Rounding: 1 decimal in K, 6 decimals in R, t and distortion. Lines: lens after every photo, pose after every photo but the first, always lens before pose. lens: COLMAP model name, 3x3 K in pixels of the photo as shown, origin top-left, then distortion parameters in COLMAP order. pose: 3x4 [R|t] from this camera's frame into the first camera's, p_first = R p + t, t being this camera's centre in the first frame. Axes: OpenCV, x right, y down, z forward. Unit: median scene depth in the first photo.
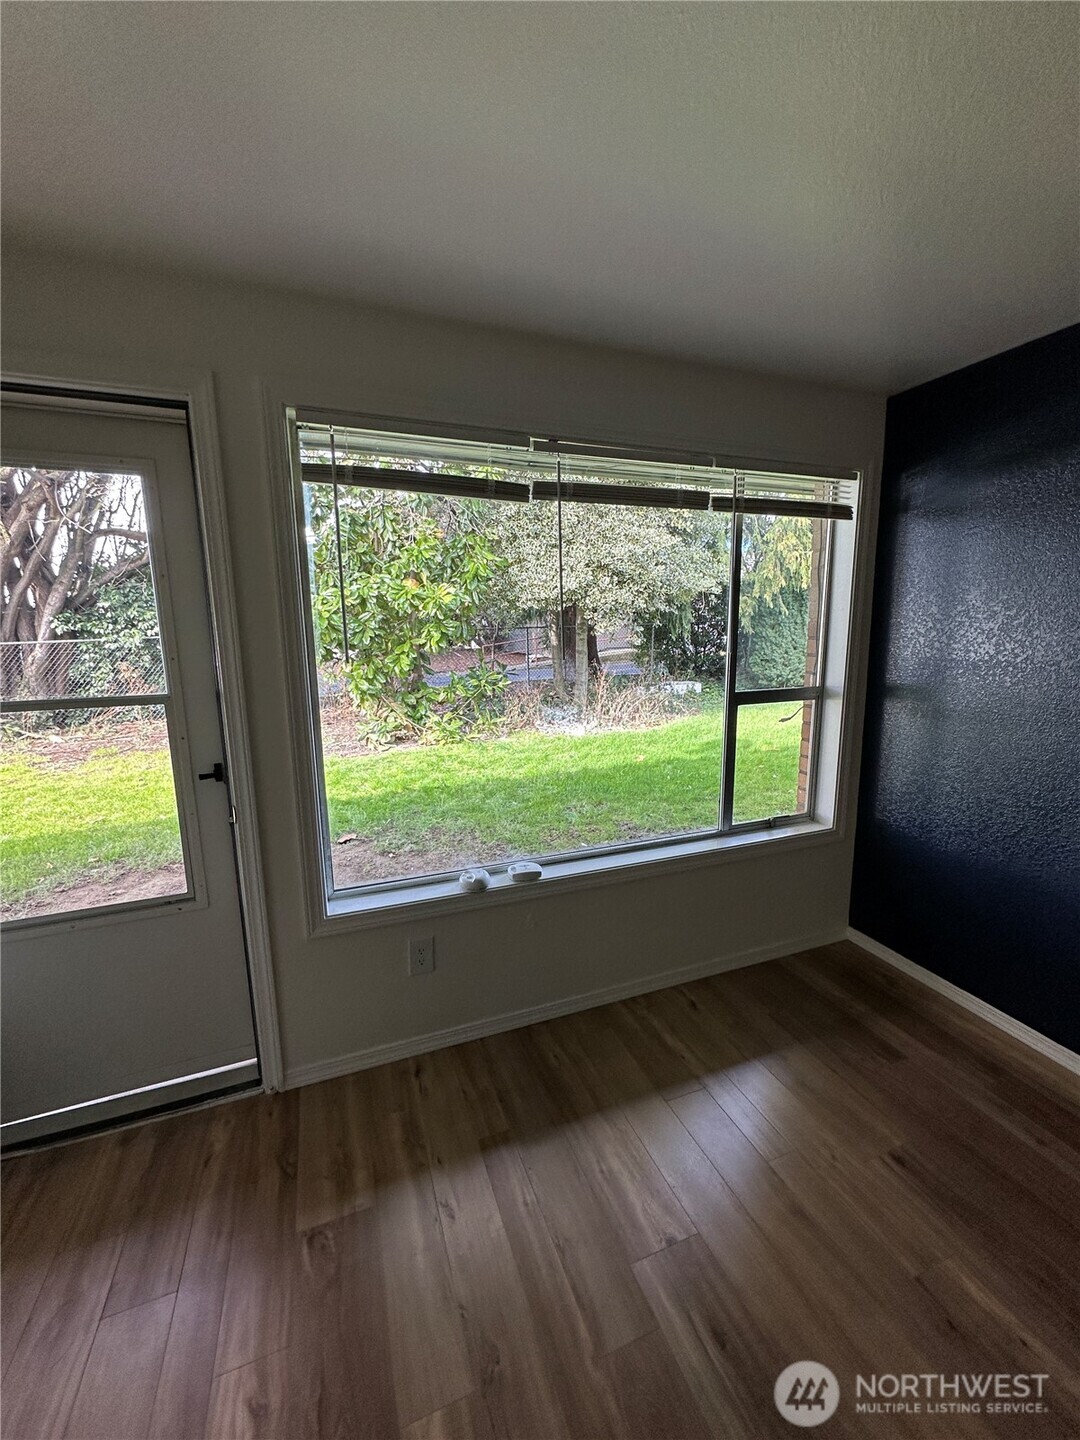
lens RADIAL K [[571.6, 0, 540.0], [0, 571.6, 720.0], [0, 0, 1]] dist [-0.000963, -0.000178]
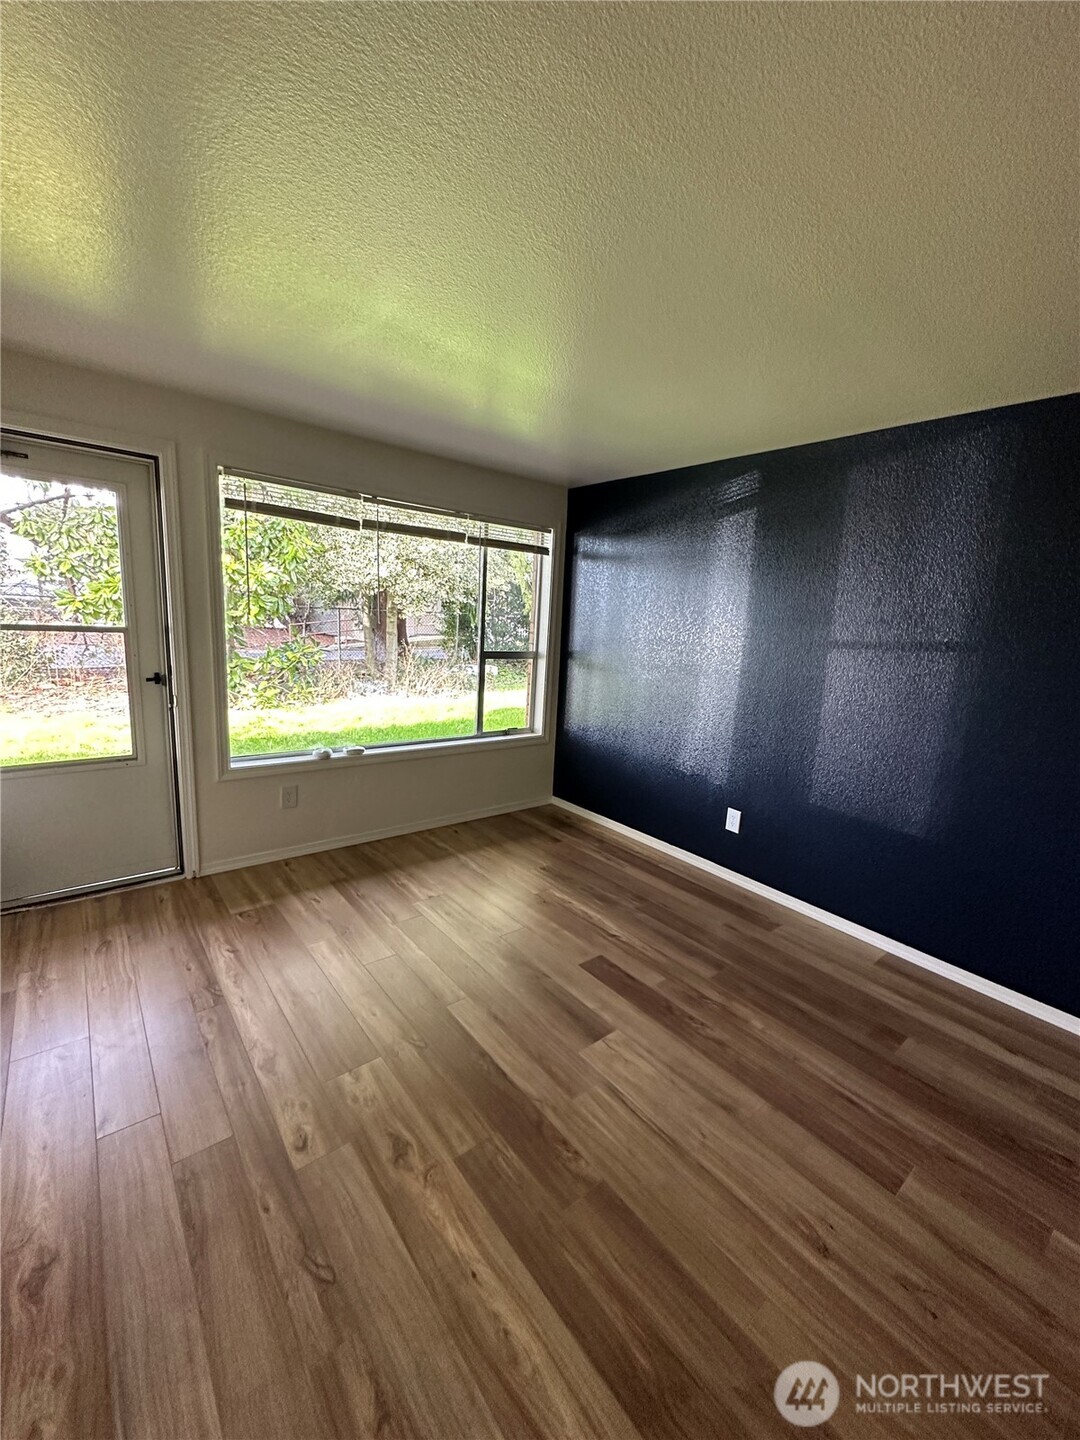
lens RADIAL K [[571.6, 0, 540.0], [0, 571.6, 720.0], [0, 0, 1]] dist [-0.000963, -0.000178]
pose [[0.947003, 0.007673, 0.321132, -0.014280], [-0.012984, 0.999812, 0.014401, 0.043109], [-0.320961, -0.017807, 0.946925, -0.218980]]
